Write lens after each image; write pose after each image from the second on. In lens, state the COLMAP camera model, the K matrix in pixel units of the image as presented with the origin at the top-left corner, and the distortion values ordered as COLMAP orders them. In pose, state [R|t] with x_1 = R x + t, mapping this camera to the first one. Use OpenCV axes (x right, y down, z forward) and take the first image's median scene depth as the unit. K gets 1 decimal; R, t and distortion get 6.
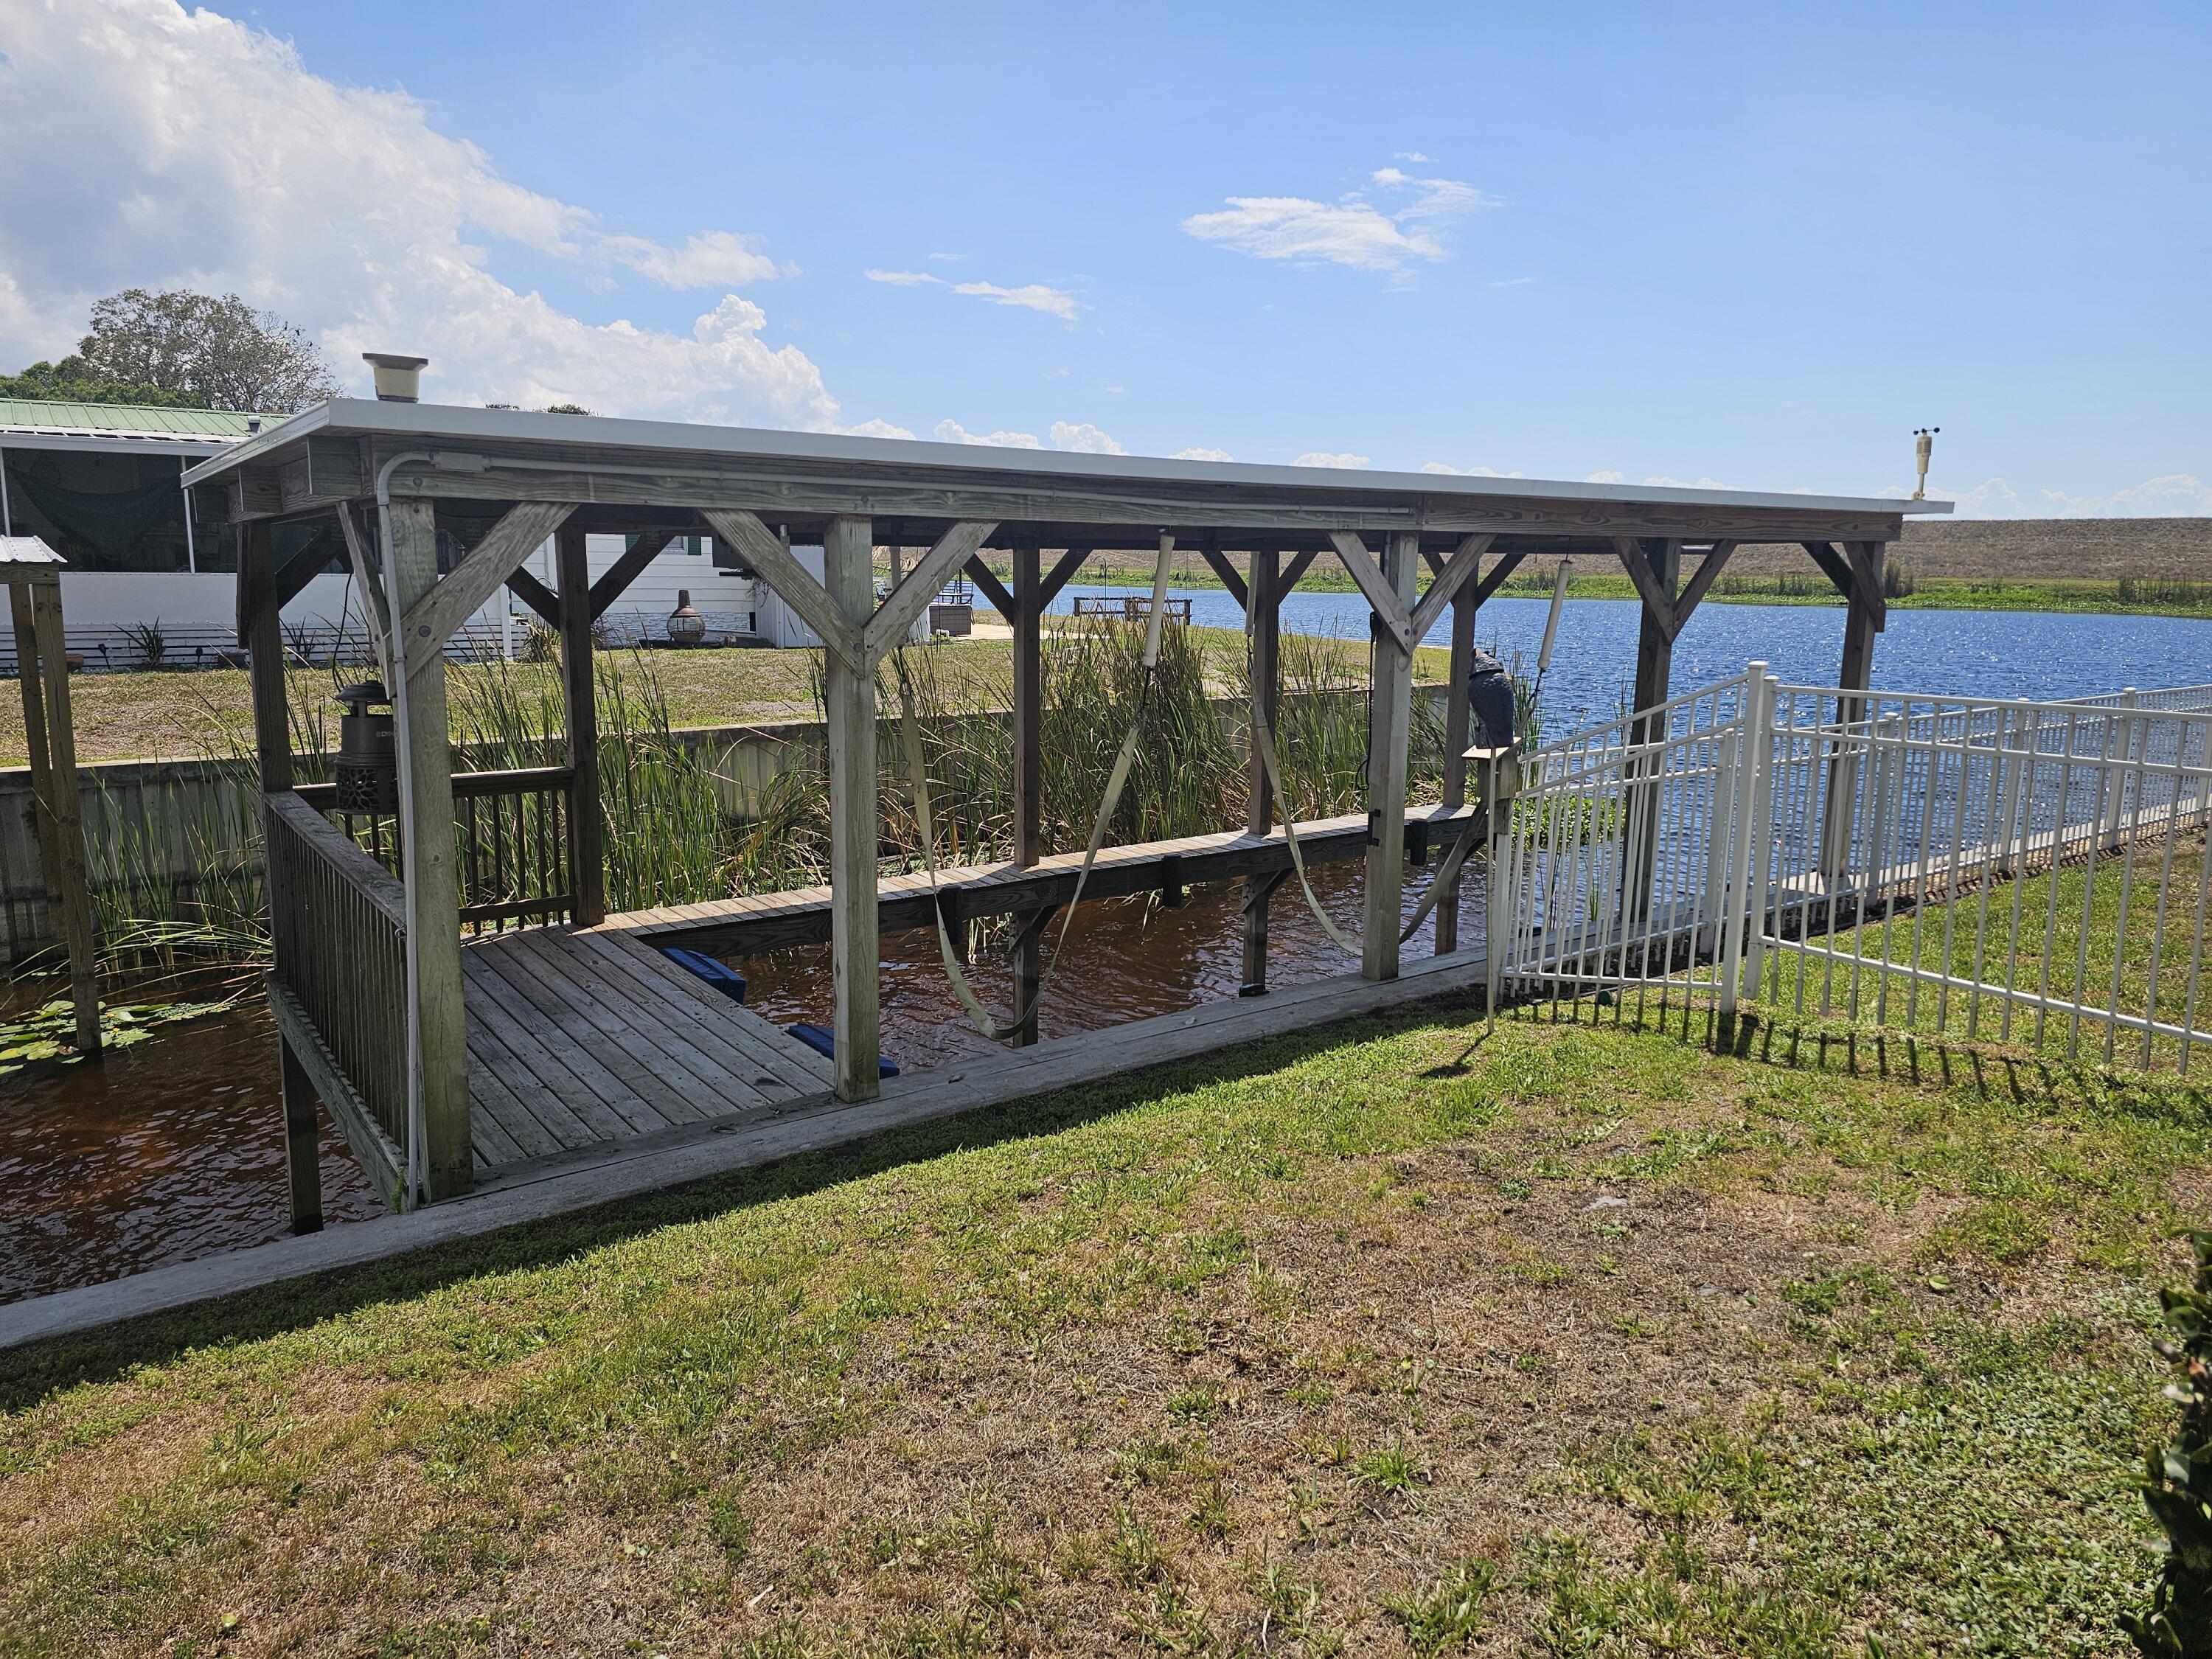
lens RADIAL K [[1460.8, 0, 1107.3], [0, 1460.8, 833.7], [0, 0, 1]] dist [0.033497, -0.019366]
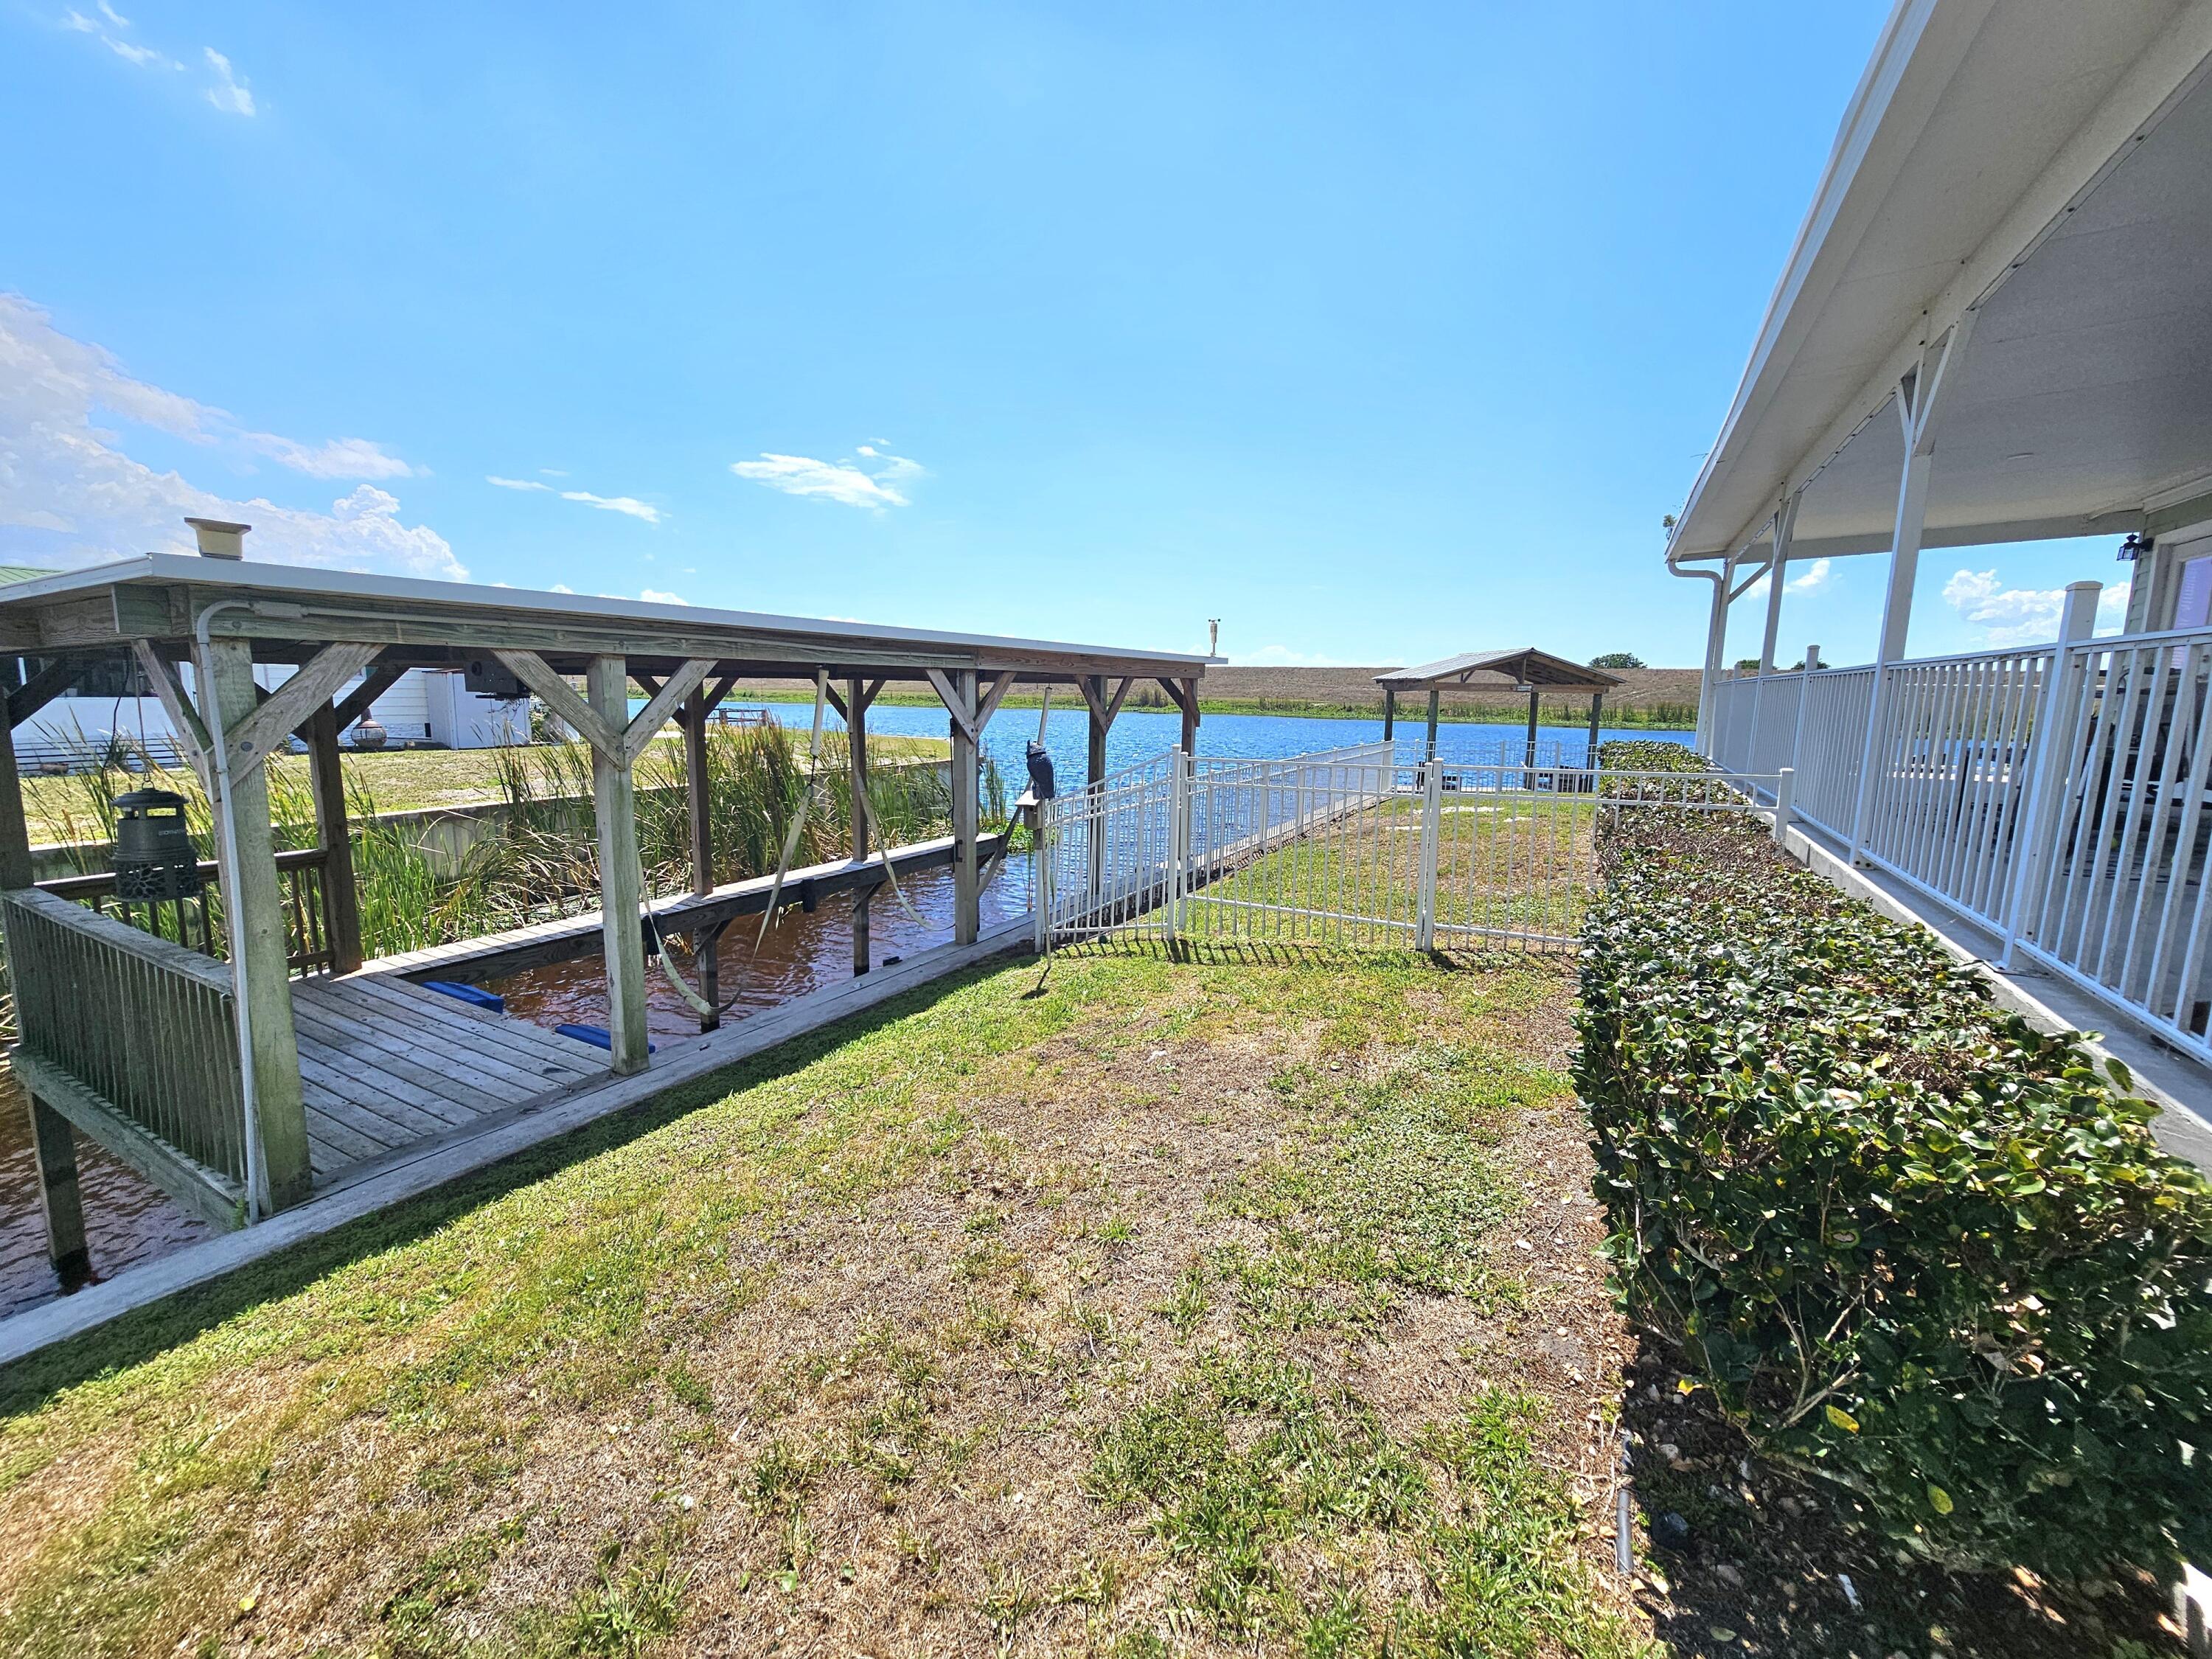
lens RADIAL K [[902.7, 0, 1099.6], [0, 902.7, 829.6], [0, 0, 1]] dist [-0.008500, 0.000829]
pose [[0.908618, -0.062540, 0.412919, -0.110888], [0.073204, 0.997266, -0.010038, -0.007664], [-0.411163, 0.039348, 0.910712, 0.028862]]
